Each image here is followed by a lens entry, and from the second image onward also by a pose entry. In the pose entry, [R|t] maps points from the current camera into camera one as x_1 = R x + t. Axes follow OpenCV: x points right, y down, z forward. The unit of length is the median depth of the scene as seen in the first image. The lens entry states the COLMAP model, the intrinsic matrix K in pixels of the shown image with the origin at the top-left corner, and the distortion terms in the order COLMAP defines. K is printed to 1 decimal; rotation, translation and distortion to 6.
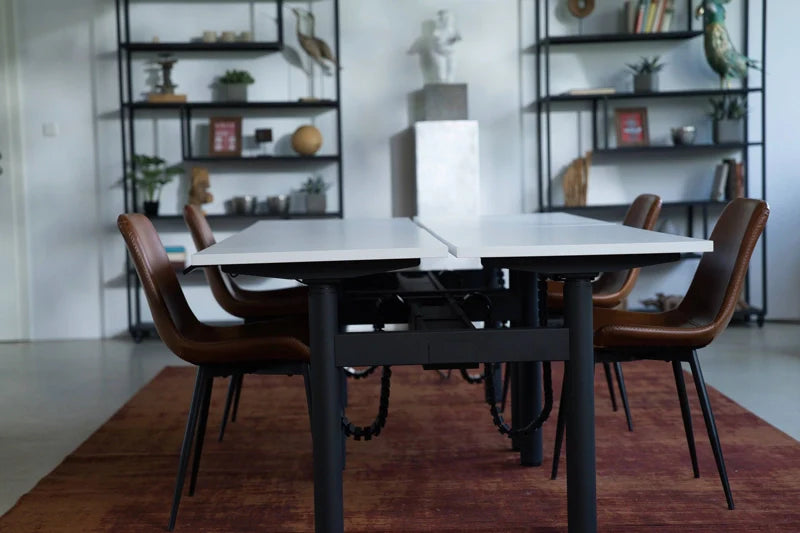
lens RADIAL K [[1421.6, 0, 400.0], [0, 1421.6, 266.5], [0, 0, 1]] dist [0.232800, 0.057663]
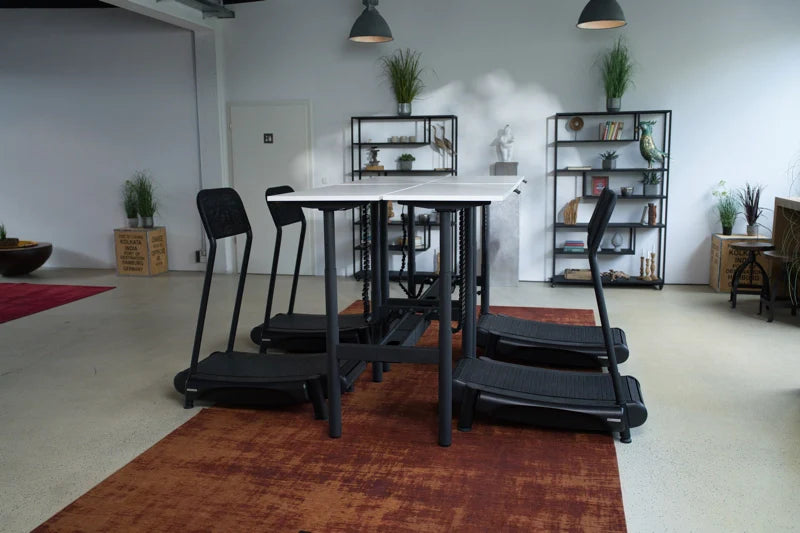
lens RADIAL K [[703.1, 0, 400.0], [0, 703.1, 266.5], [0, 0, 1]] dist [-0.024795, 0.008616]
pose [[0.969473, 0.052028, -0.239617, 0.131226], [-0.027036, 0.993953, 0.106430, -0.082703], [0.243705, -0.096703, 0.965016, -0.012860]]
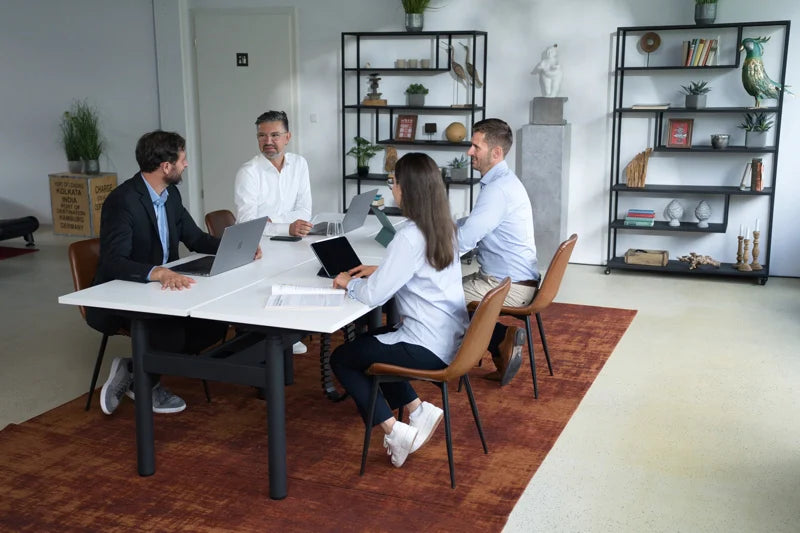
lens RADIAL K [[926.8, 0, 400.0], [0, 926.8, 266.5], [0, 0, 1]] dist [0.092812, 0.000220]
pose [[0.919142, 0.102754, -0.380288, 0.269354], [-0.044533, 0.986296, 0.158863, -0.101846], [0.391400, -0.129082, 0.911122, 0.054795]]
